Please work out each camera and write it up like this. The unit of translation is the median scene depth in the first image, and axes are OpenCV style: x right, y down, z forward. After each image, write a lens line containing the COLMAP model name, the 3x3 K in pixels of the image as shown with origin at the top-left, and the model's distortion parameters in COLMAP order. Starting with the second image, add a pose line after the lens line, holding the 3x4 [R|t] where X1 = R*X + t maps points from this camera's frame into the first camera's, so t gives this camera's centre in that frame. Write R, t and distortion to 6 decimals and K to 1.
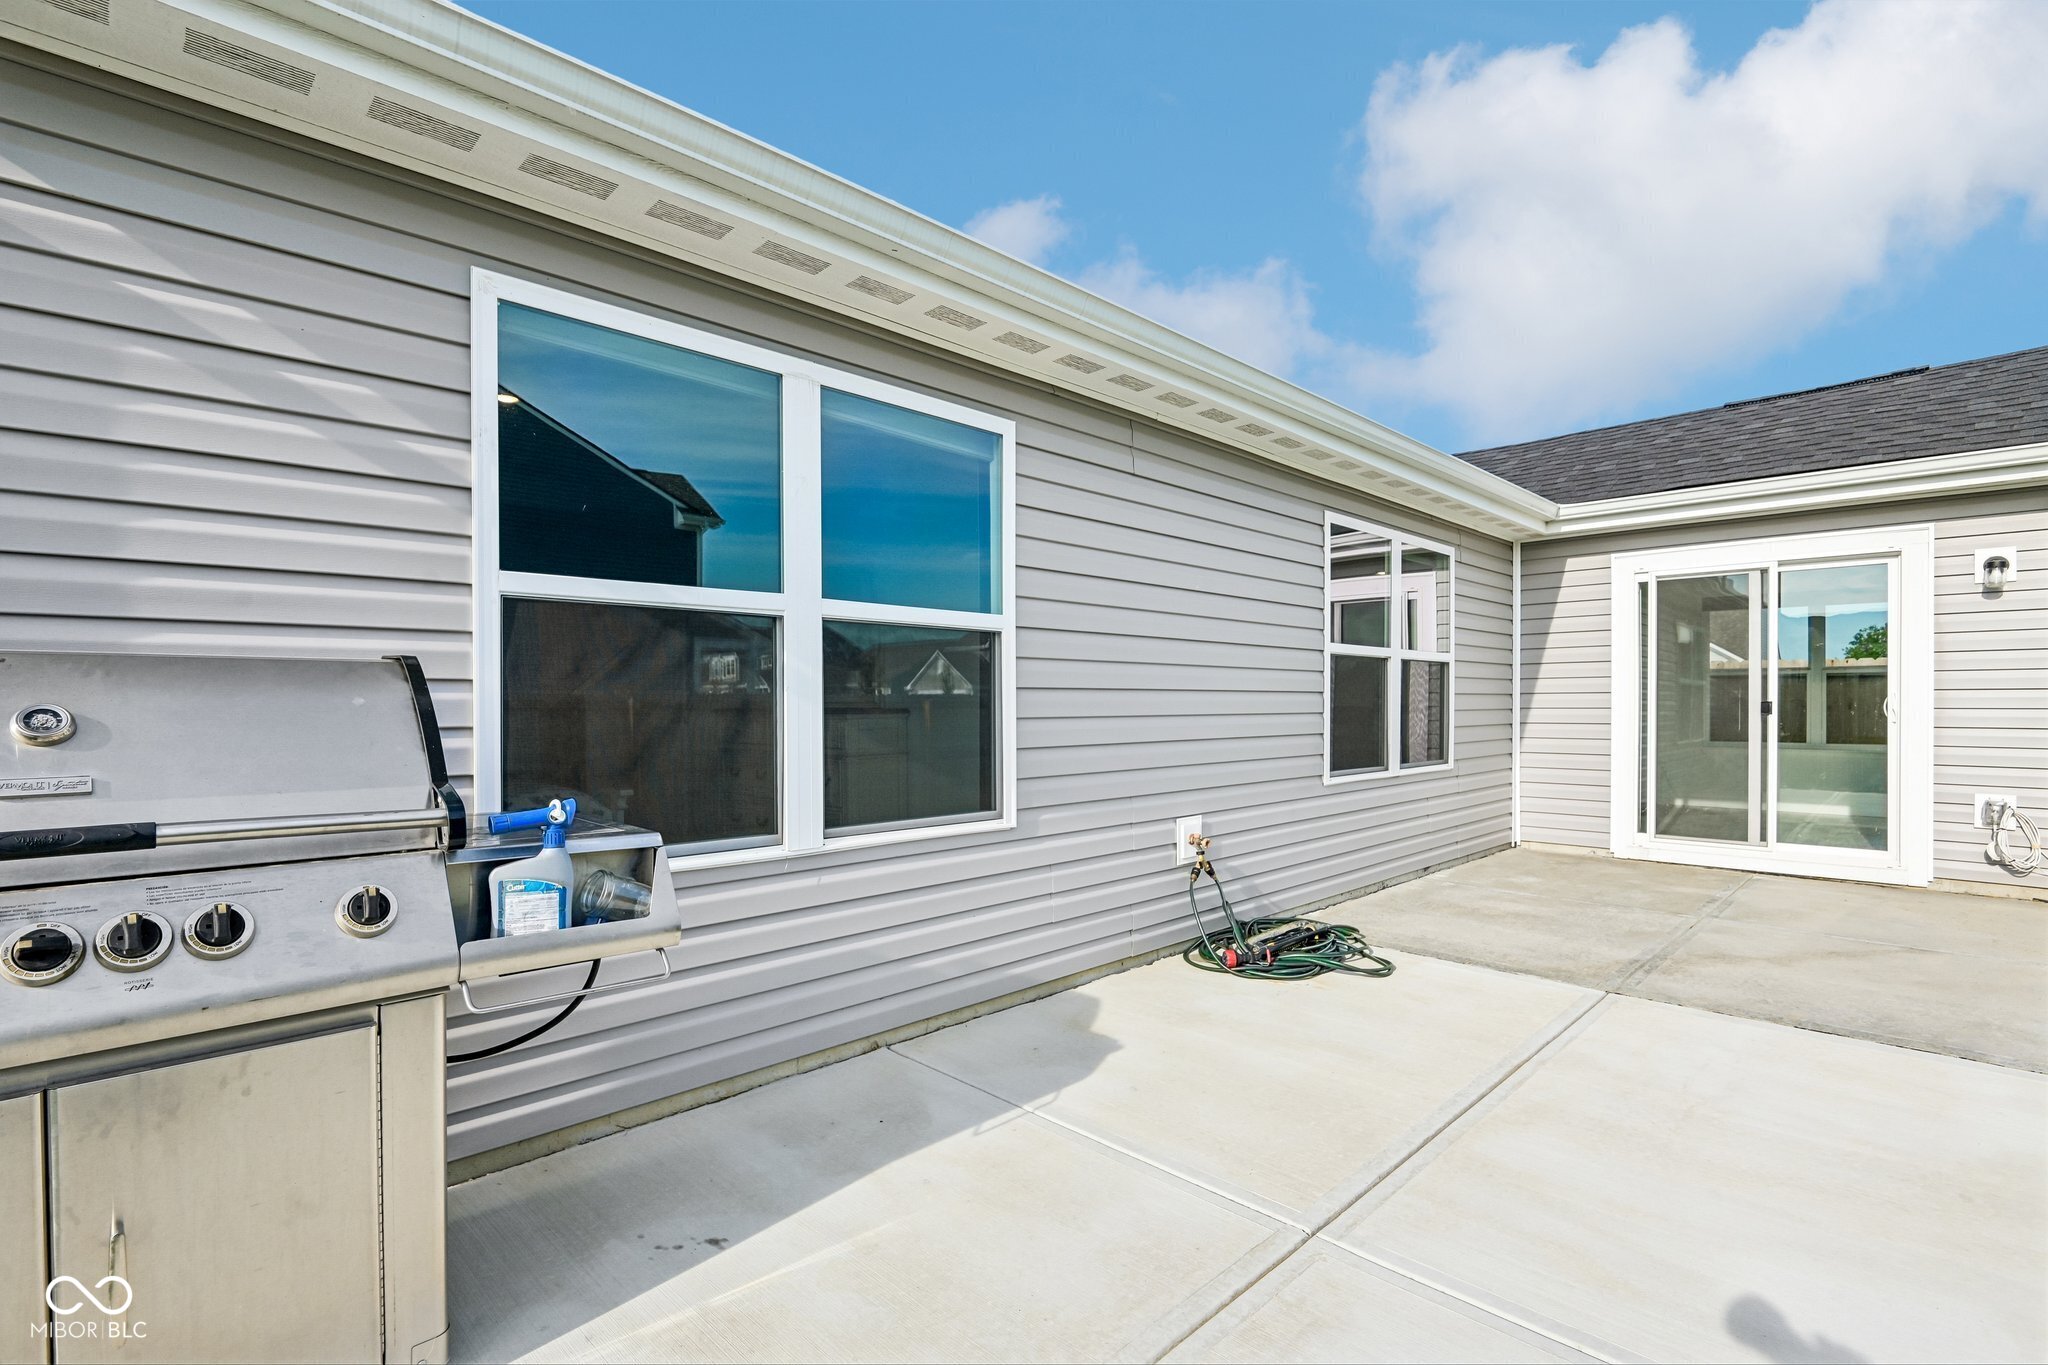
lens RADIAL K [[973.1, 0, 1034.8], [0, 973.1, 686.4], [0, 0, 1]] dist [-0.015197, -0.003346]
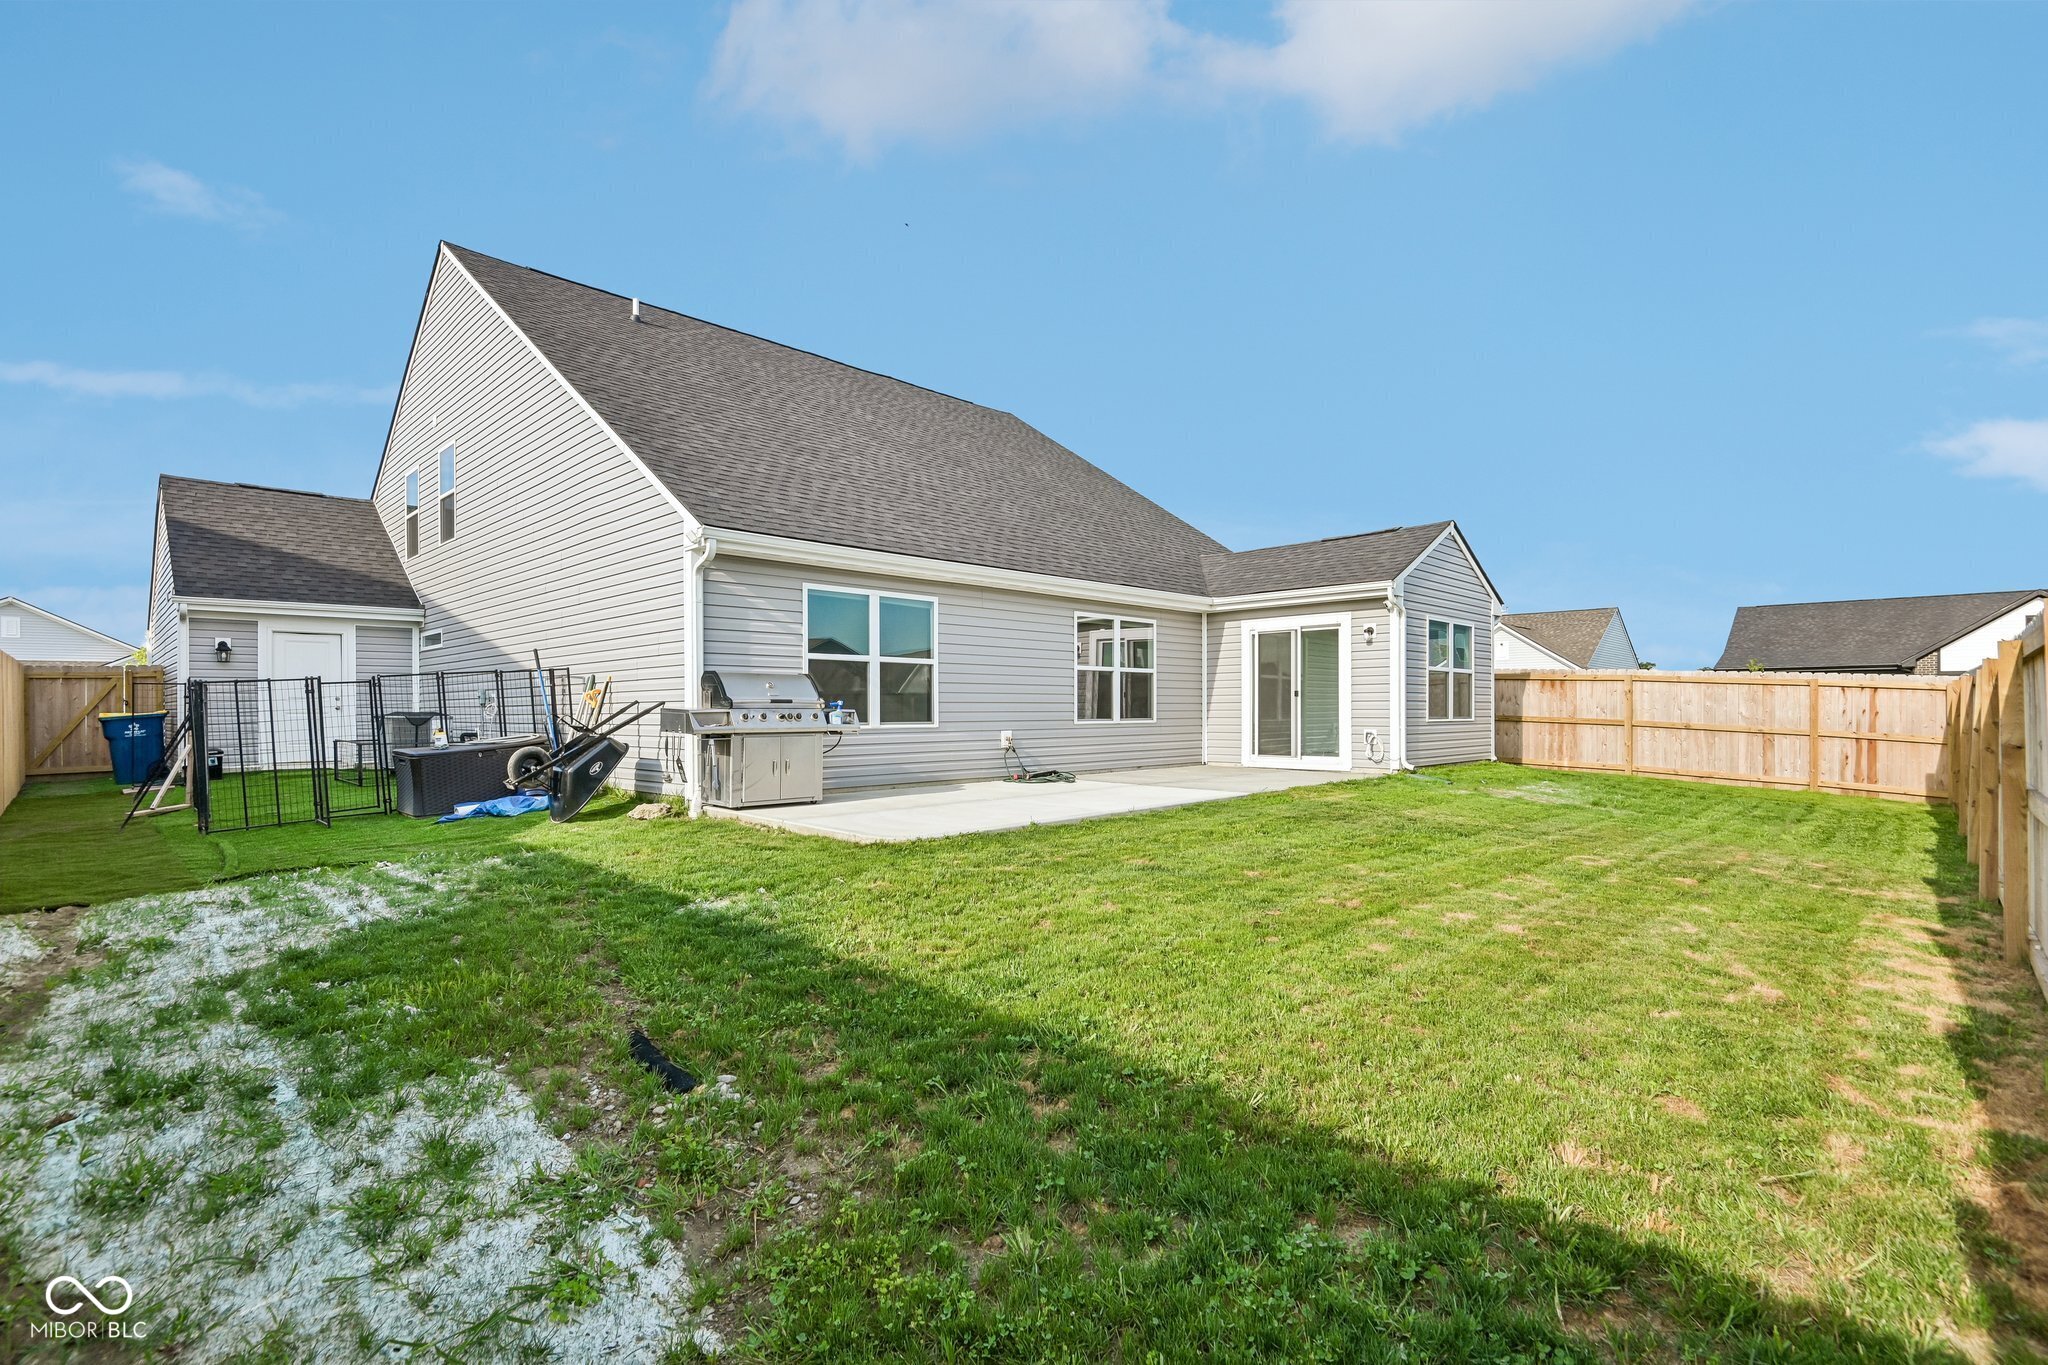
lens RADIAL K [[973.1, 0, 1022.7], [0, 973.1, 688.3], [0, 0, 1]] dist [-0.015197, -0.003346]
pose [[0.999997, -0.001484, -0.001902, 0.251555], [0.001473, 0.999980, -0.006179, 0.039527], [0.001911, 0.006176, 0.999979, -2.077024]]
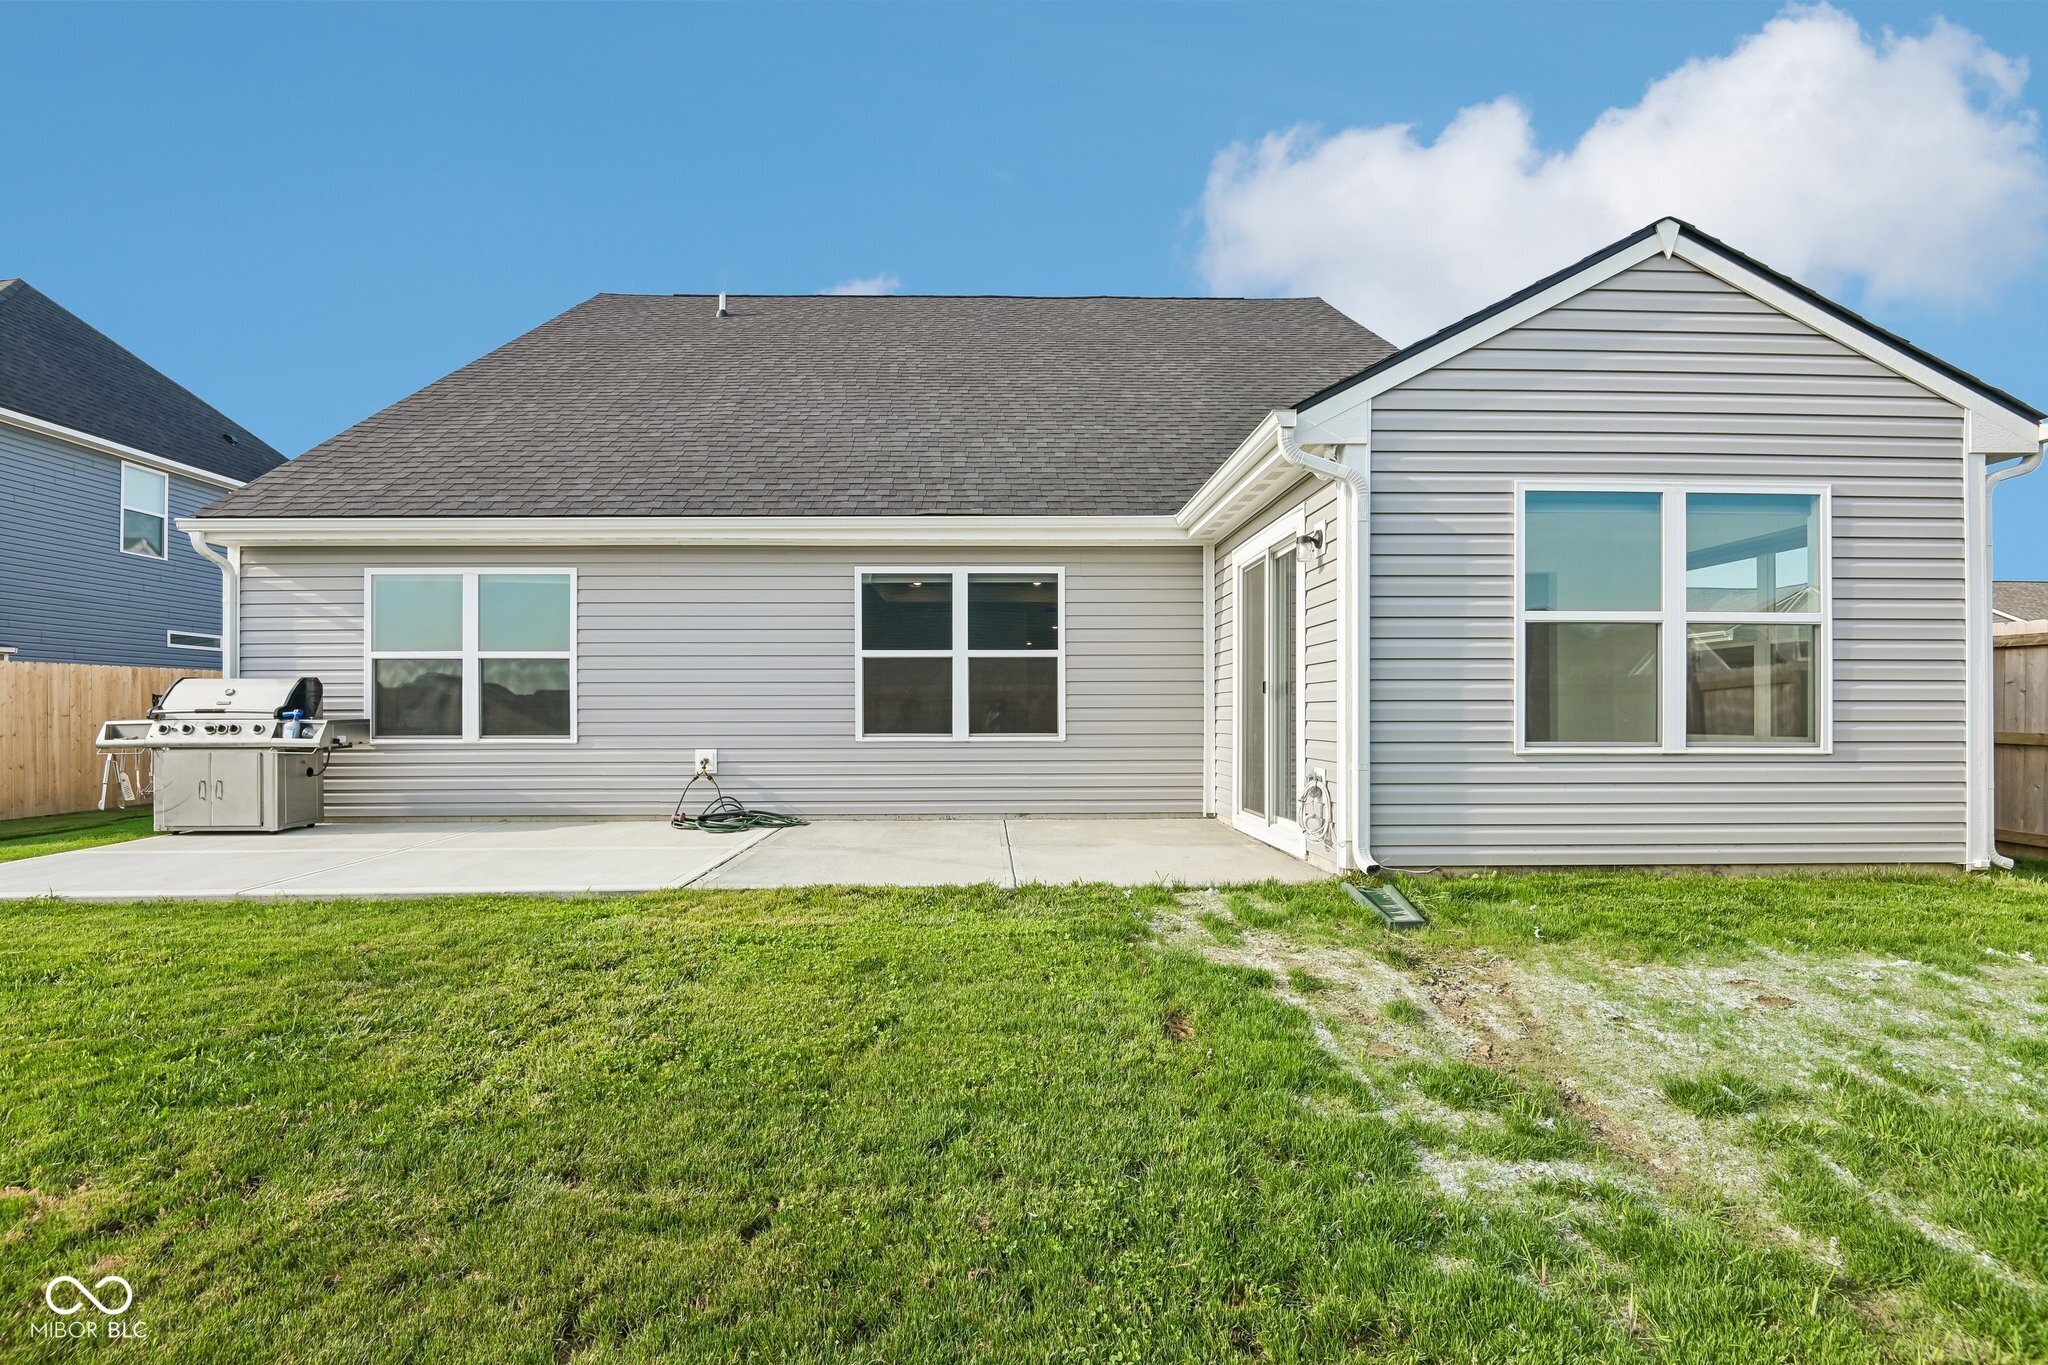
lens RADIAL K [[973.1, 0, 1002.7], [0, 973.1, 692.8], [0, 0, 1]] dist [-0.015197, -0.003346]
pose [[0.707526, -0.017275, -0.706477, 2.279610], [0.013304, 0.999850, -0.011125, 0.063058], [0.706563, -0.001528, 0.707649, 0.084249]]
